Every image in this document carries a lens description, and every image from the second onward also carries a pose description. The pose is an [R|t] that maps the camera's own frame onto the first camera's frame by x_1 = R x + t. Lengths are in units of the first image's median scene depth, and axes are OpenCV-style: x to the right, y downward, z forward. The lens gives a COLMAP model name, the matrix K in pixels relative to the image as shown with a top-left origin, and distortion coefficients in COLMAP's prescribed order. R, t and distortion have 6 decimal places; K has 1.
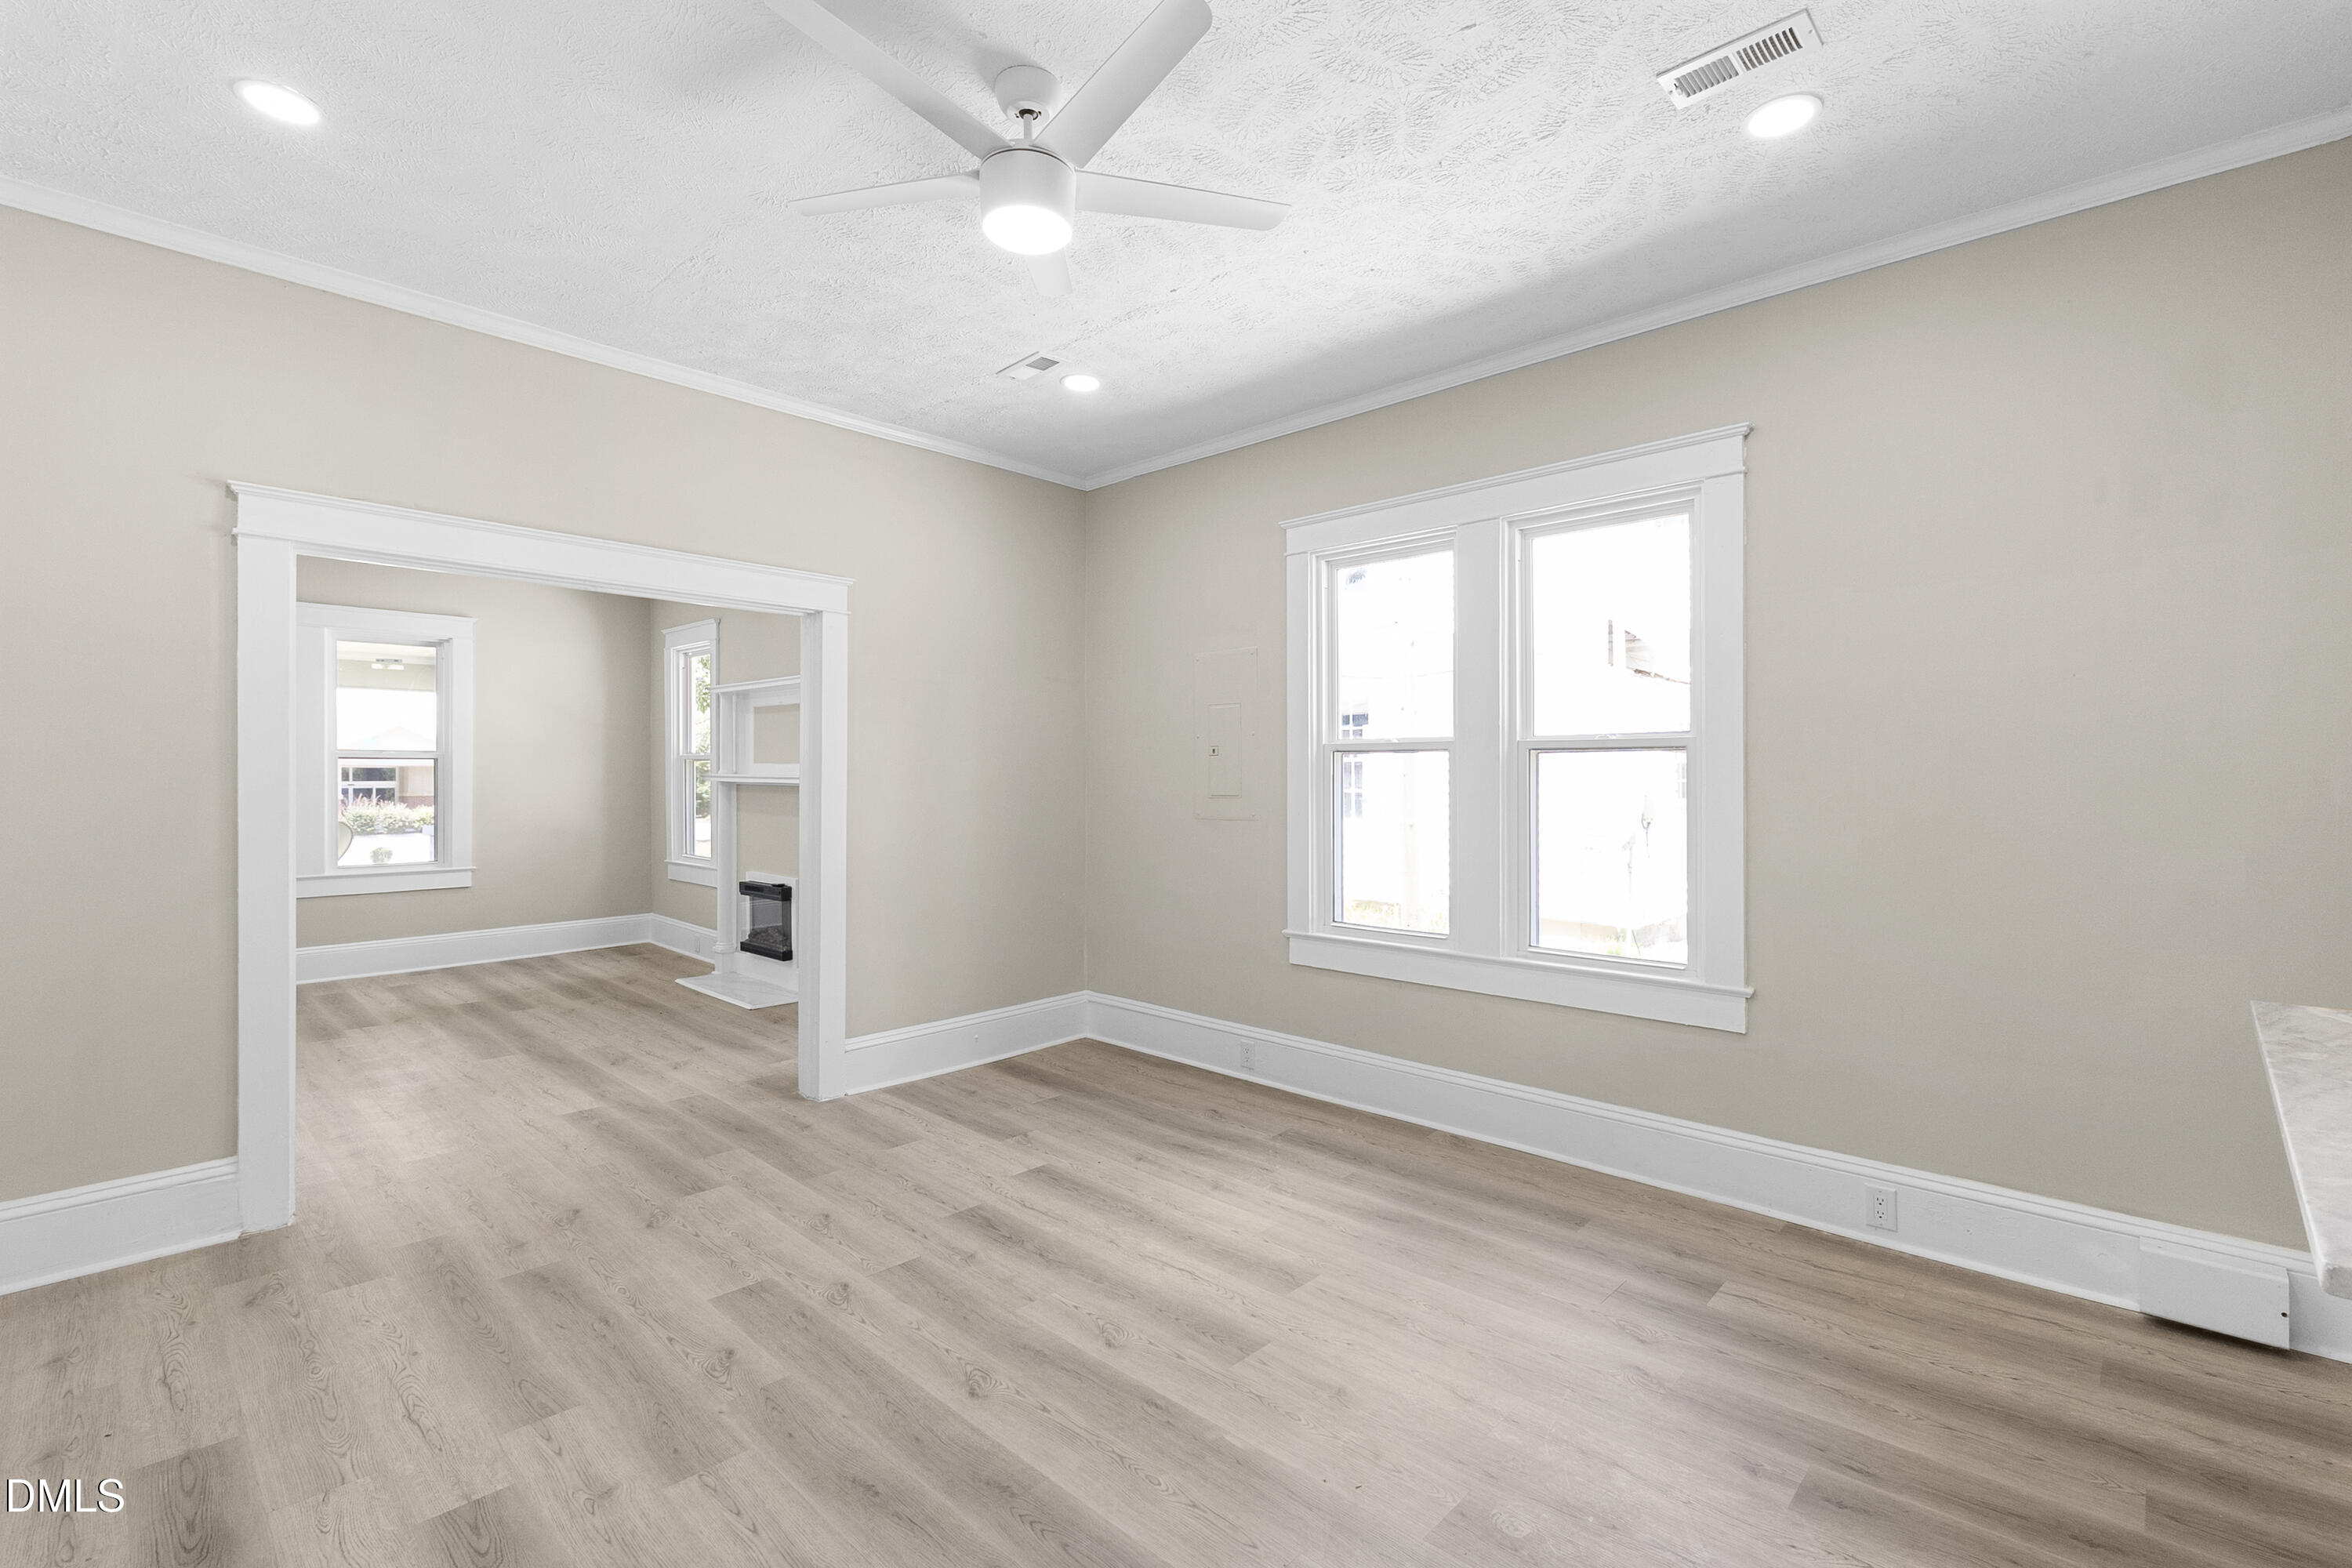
lens RADIAL K [[1045.6, 0, 1186.1], [0, 1045.6, 792.5], [0, 0, 1]] dist [-0.005640, 0.002639]
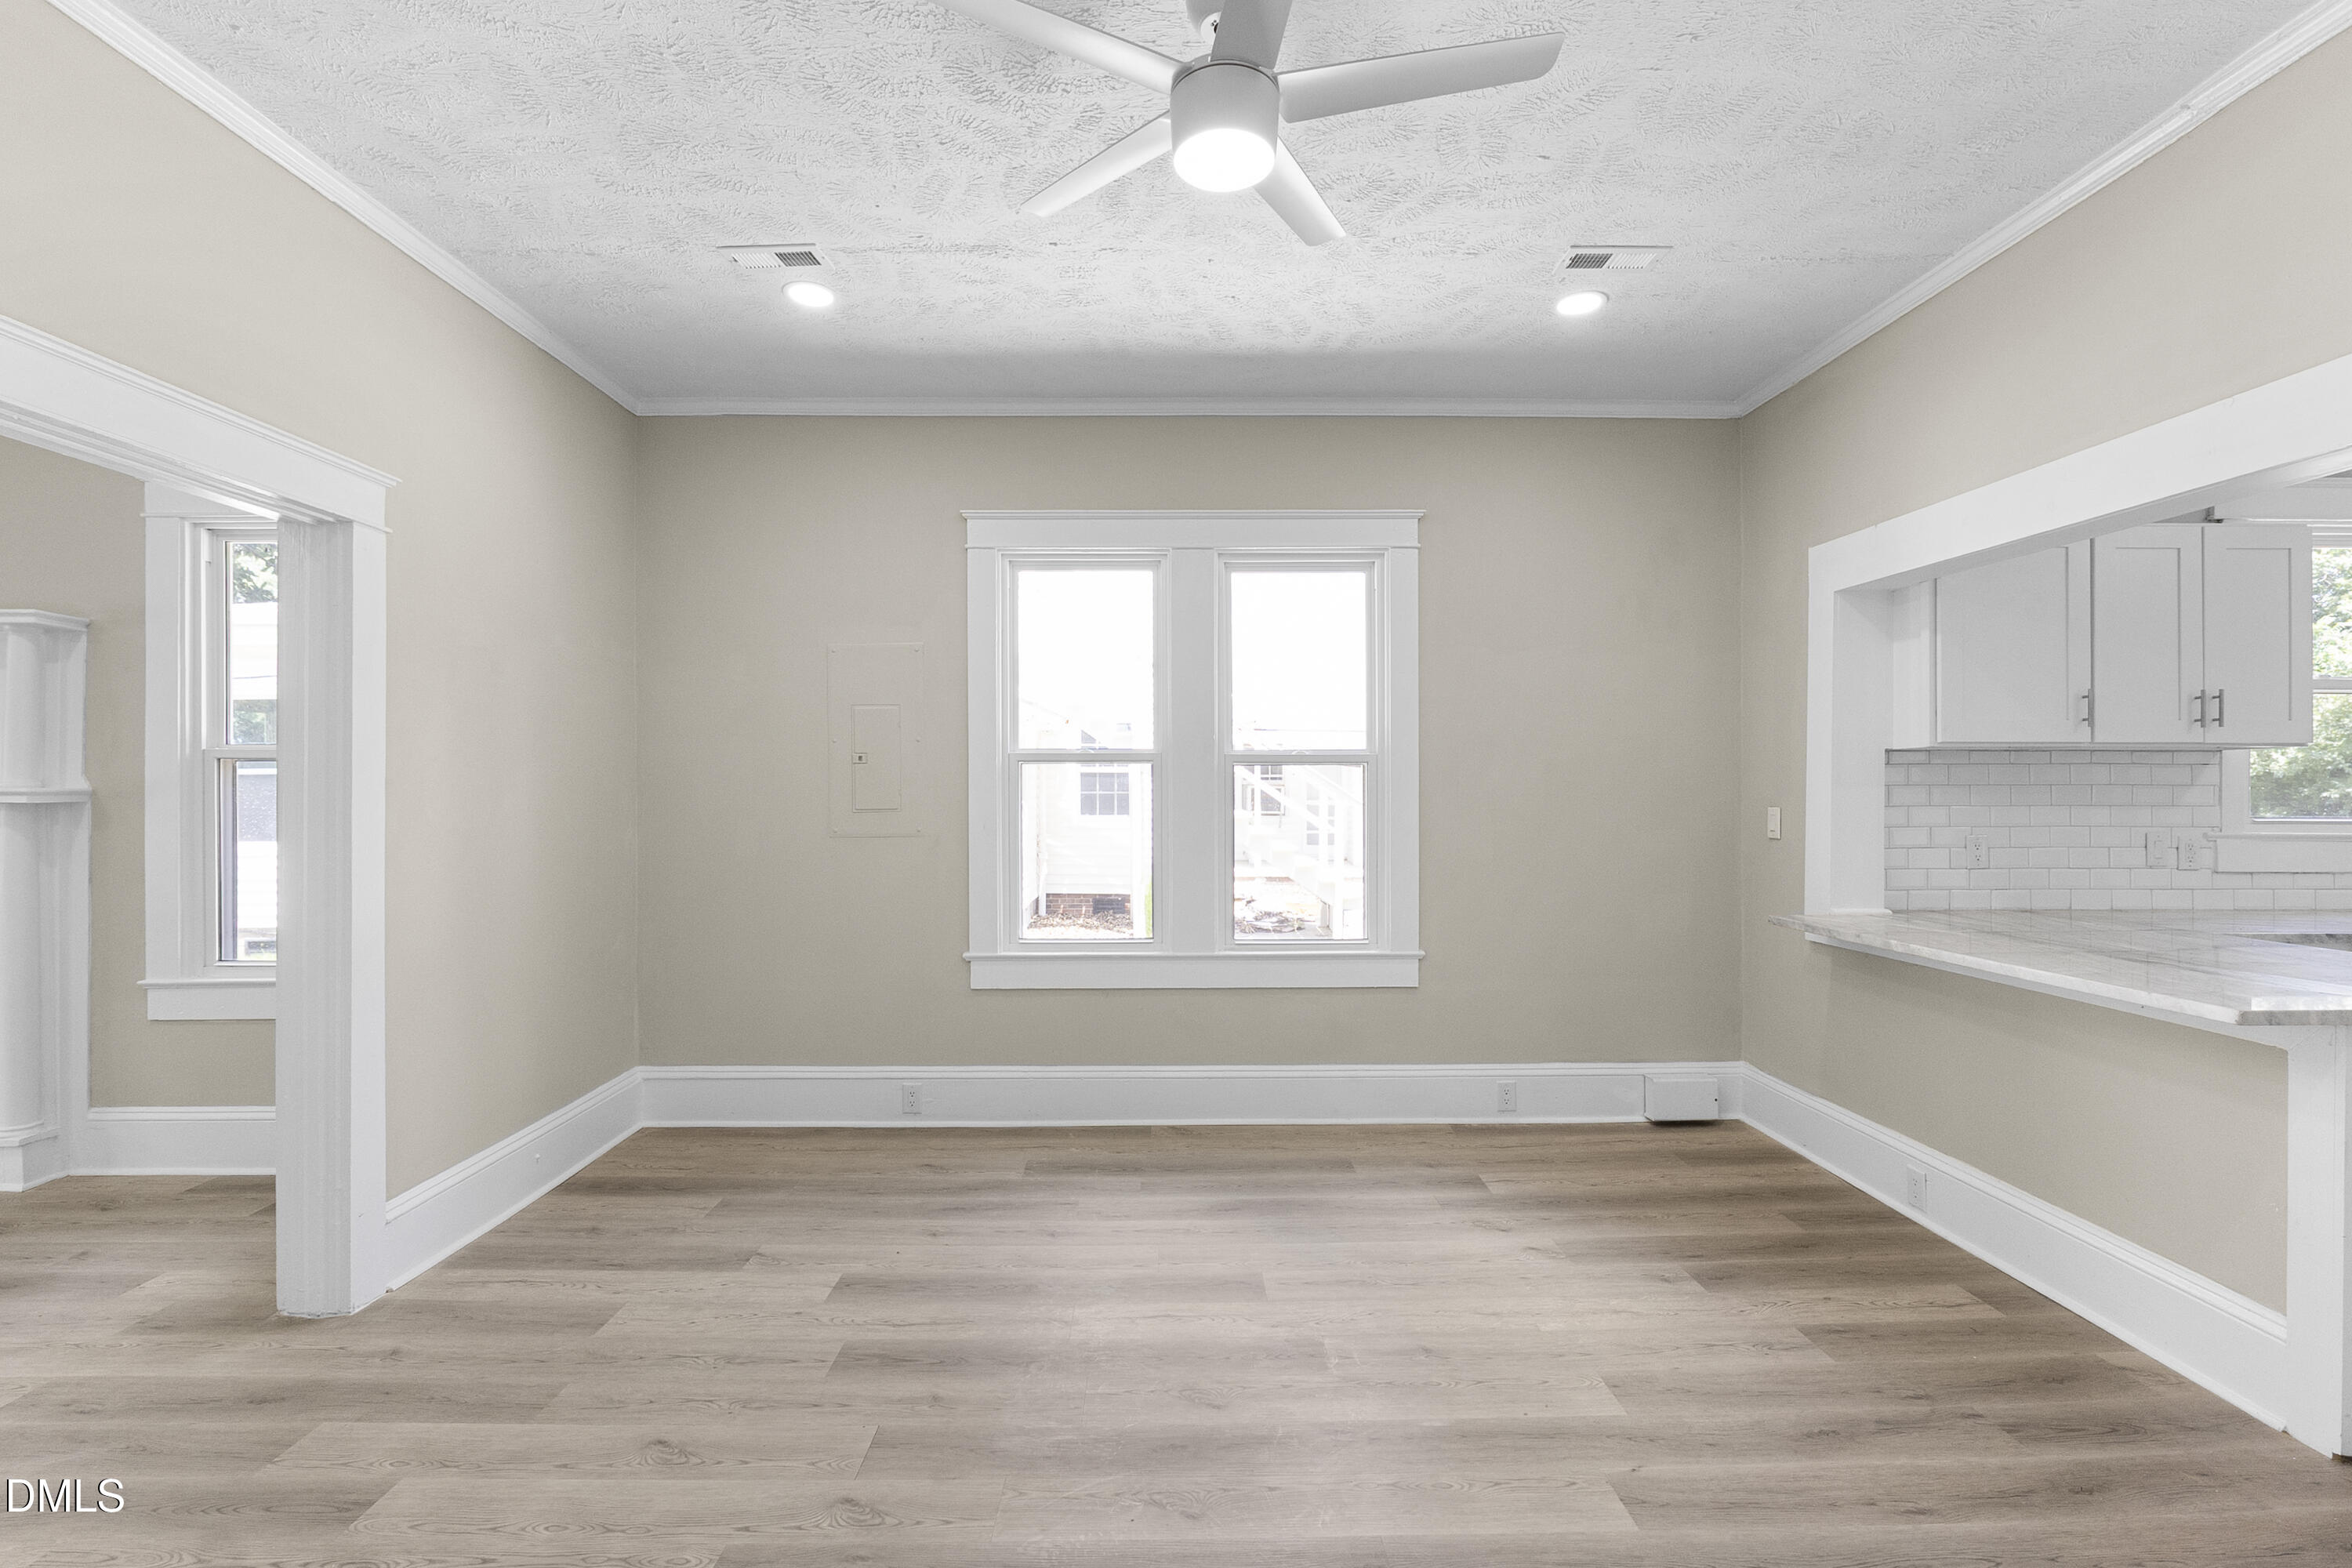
lens RADIAL K [[1045.6, 0, 1178.6], [0, 1045.6, 809.0], [0, 0, 1]] dist [-0.005640, 0.002639]
pose [[0.715832, -0.016771, 0.698071, -0.502723], [0.012752, 0.999859, 0.010945, -0.004610], [-0.698156, 0.001068, 0.715945, 0.253539]]
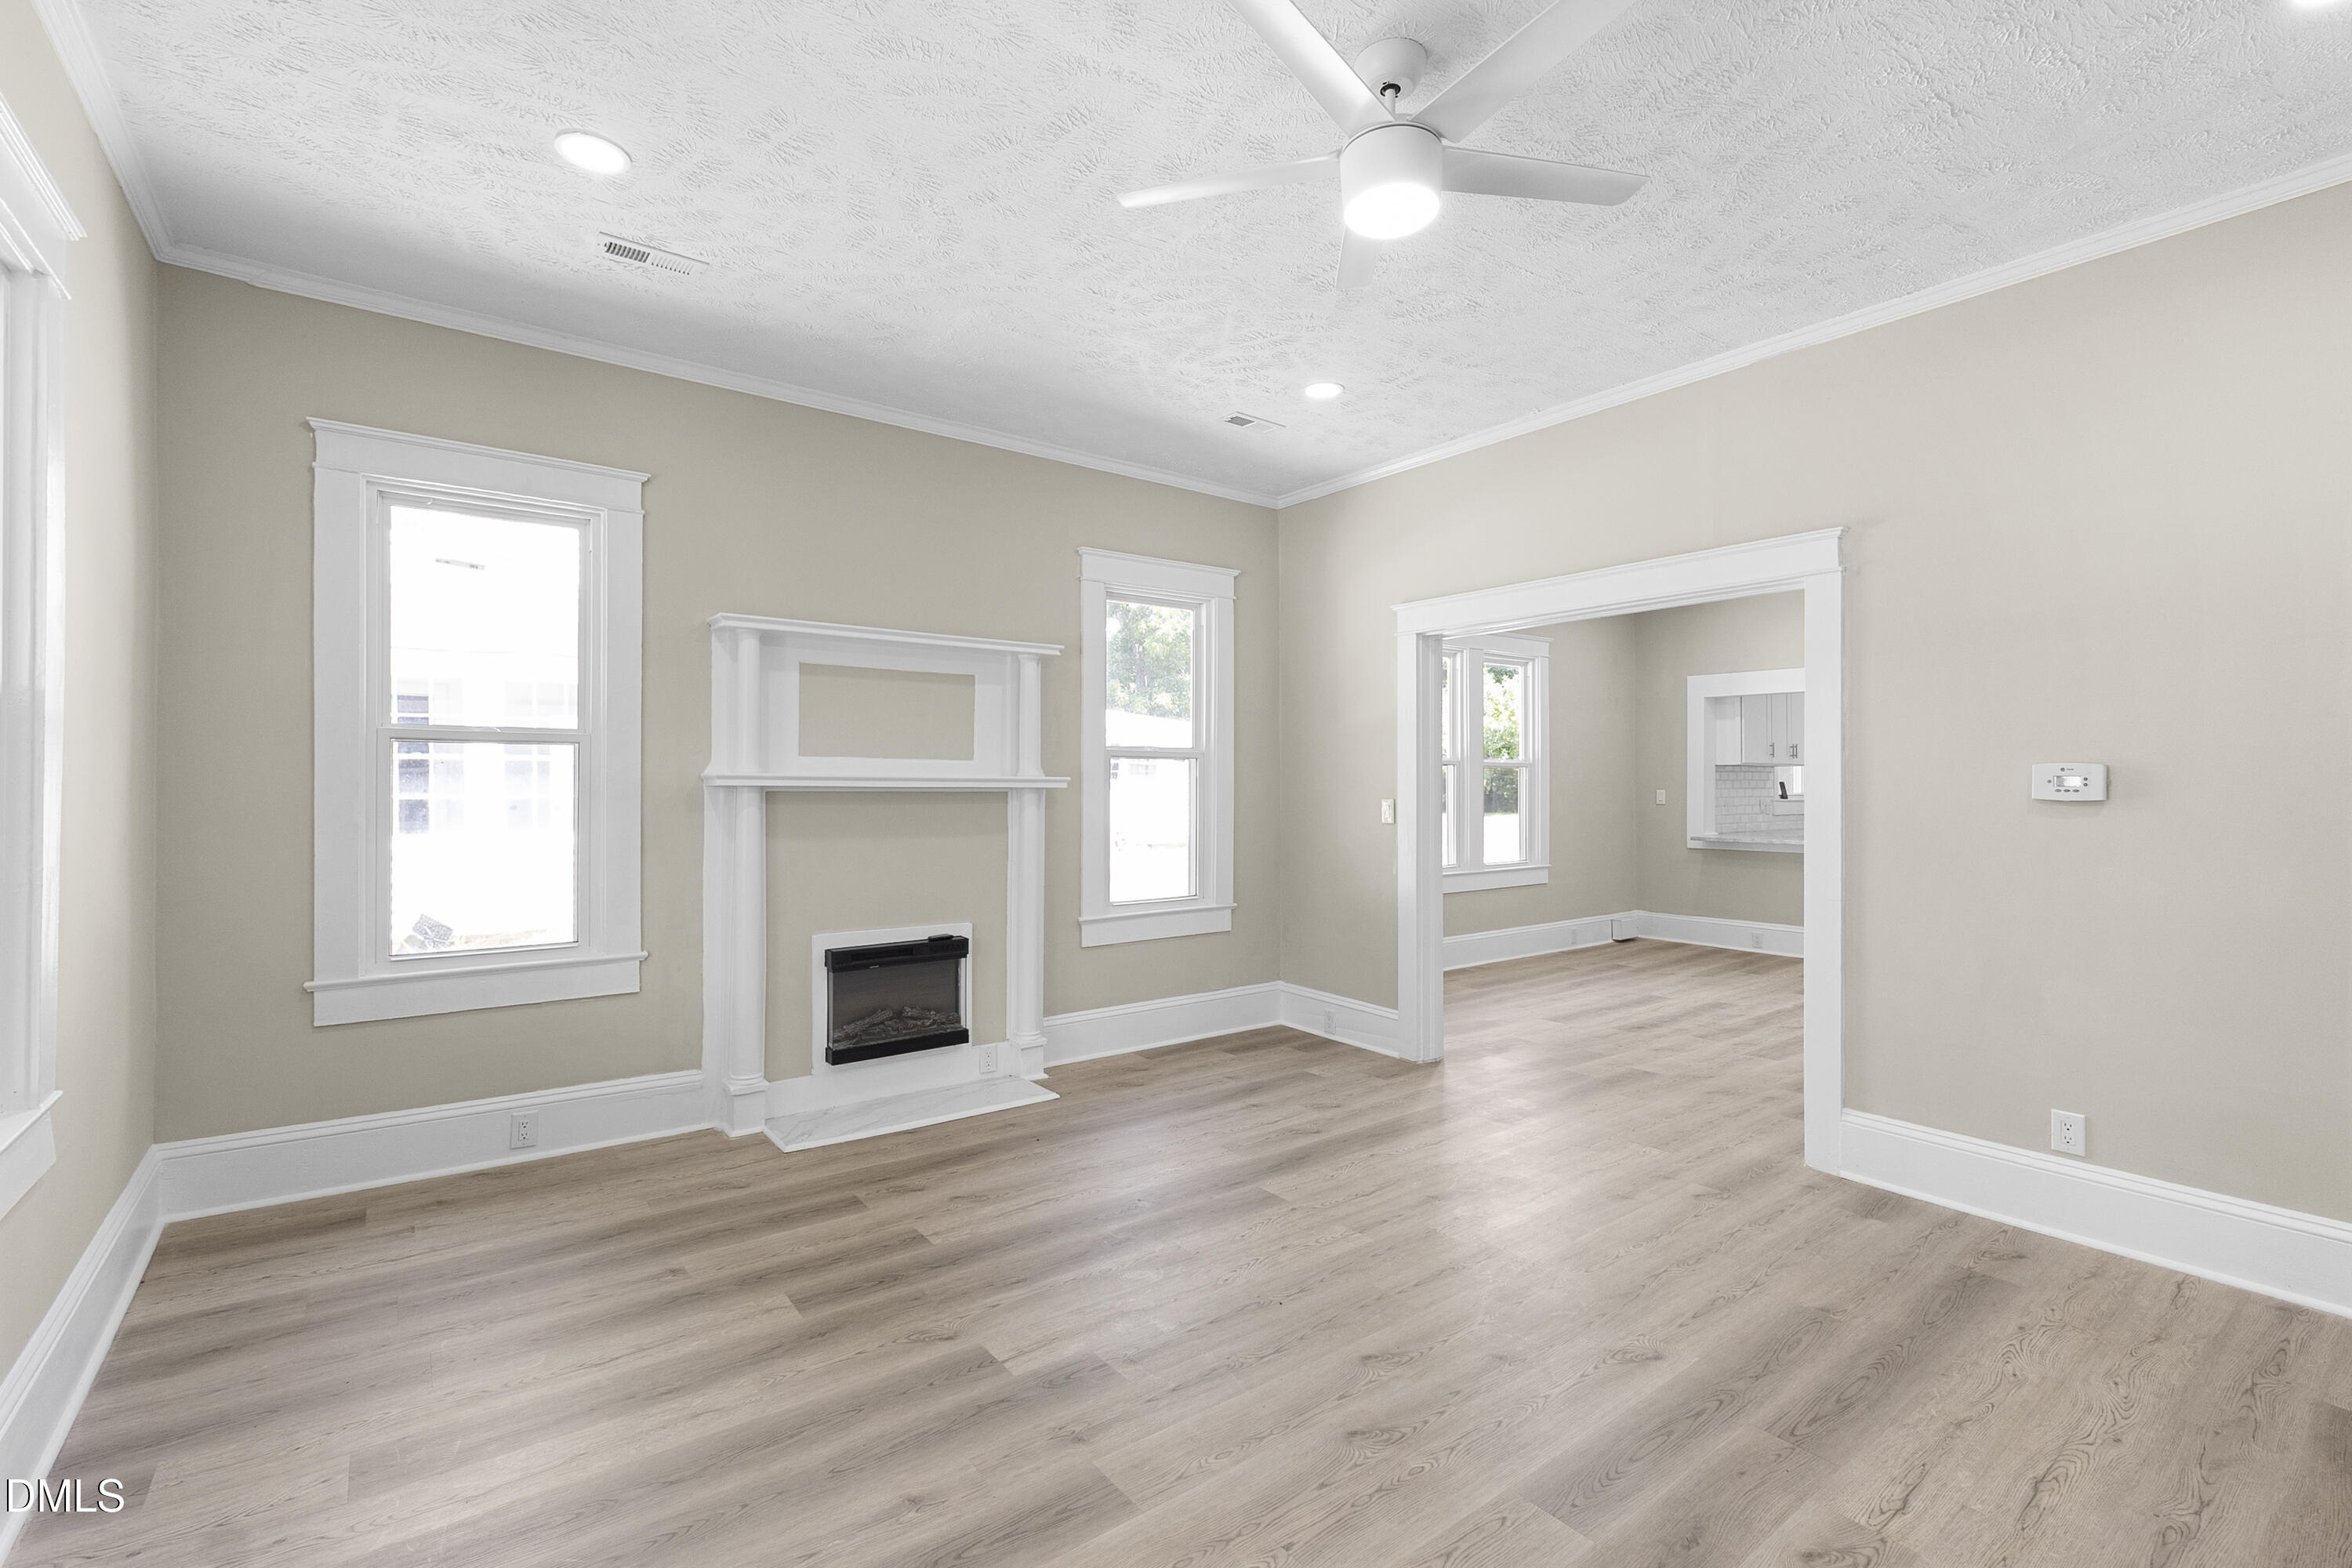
lens RADIAL K [[1045.6, 0, 1178.0], [0, 1045.6, 779.3], [0, 0, 1]] dist [-0.005640, 0.002639]
pose [[0.151917, -0.002714, 0.988390, -0.637484], [0.007742, 0.999969, 0.001556, -0.006401], [-0.988363, 0.007416, 0.151933, 0.362397]]
